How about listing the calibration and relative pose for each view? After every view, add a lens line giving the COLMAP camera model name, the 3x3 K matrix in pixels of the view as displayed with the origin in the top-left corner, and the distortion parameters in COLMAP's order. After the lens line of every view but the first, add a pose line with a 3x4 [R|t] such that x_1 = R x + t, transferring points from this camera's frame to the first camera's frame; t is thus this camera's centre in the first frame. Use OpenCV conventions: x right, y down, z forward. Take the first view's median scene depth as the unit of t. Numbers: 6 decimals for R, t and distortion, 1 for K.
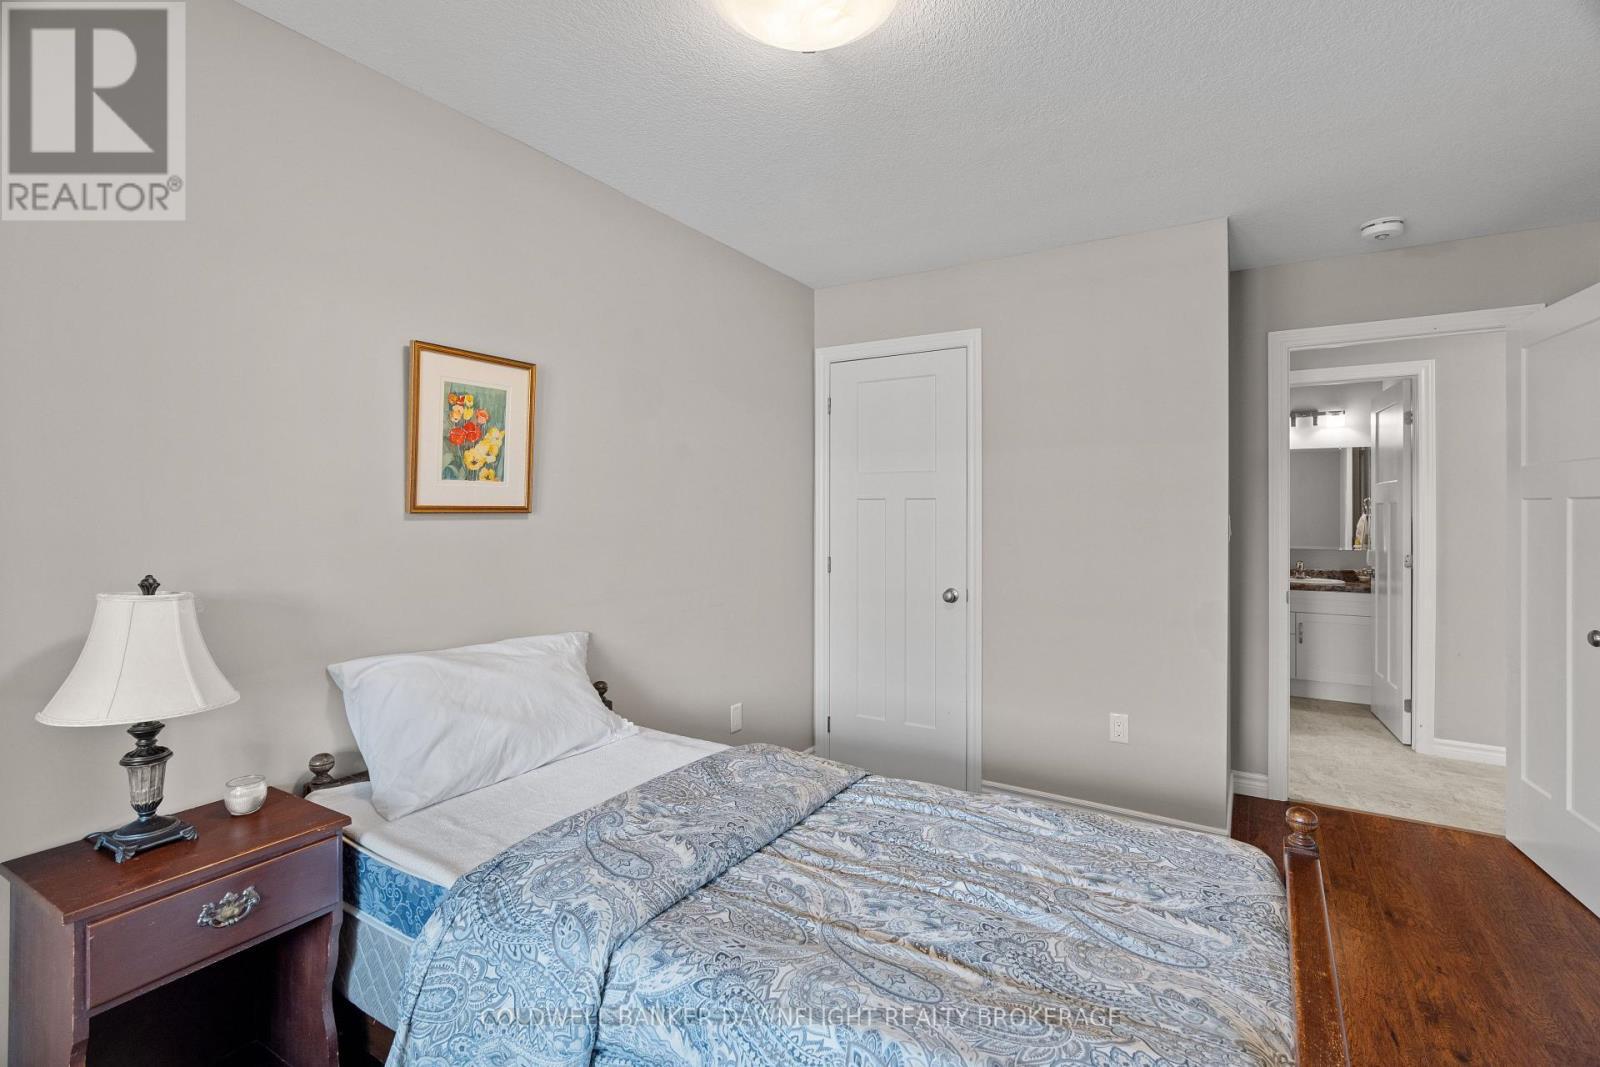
lens RADIAL K [[730.5, 0, 804.9], [0, 730.5, 514.7], [0, 0, 1]] dist [-0.006457, 0.001626]
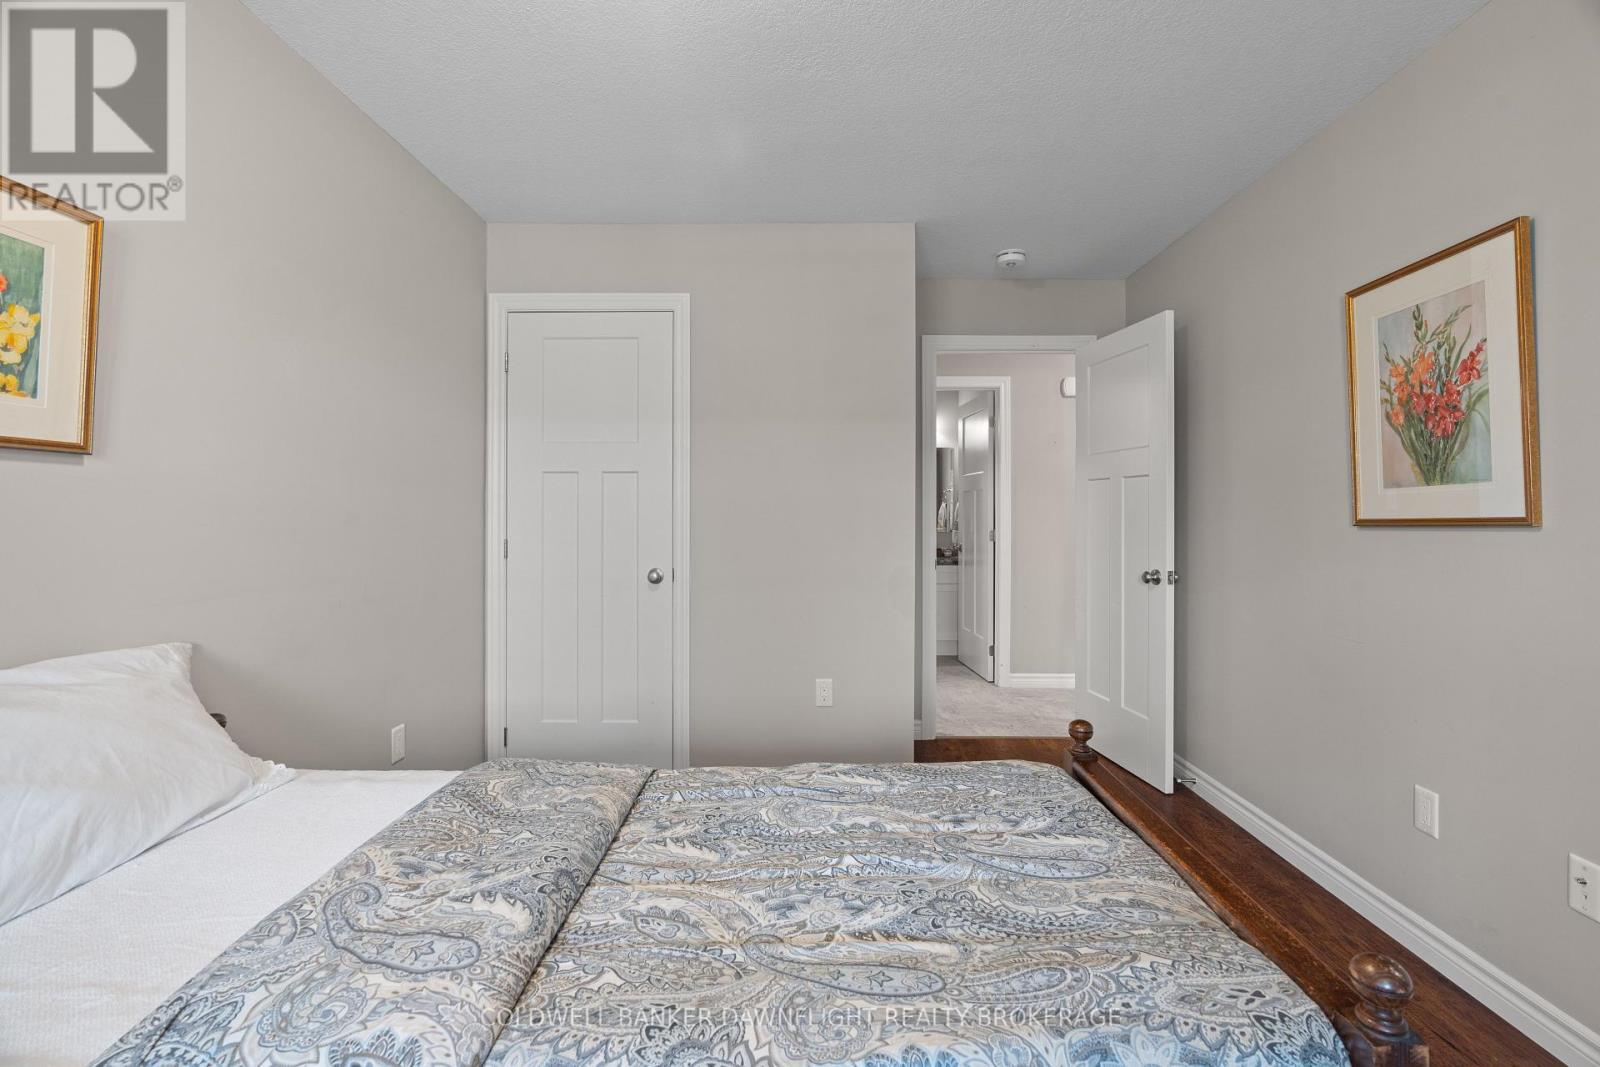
lens RADIAL K [[727.5, 0, 799.9], [0, 727.5, 513.4], [0, 0, 1]] dist [-0.012982, 0.006469]
pose [[0.856305, -0.000268, 0.516471, -0.260395], [0.003853, 0.999975, -0.005869, 0.079203], [-0.516456, 0.007016, 0.856285, 0.235639]]
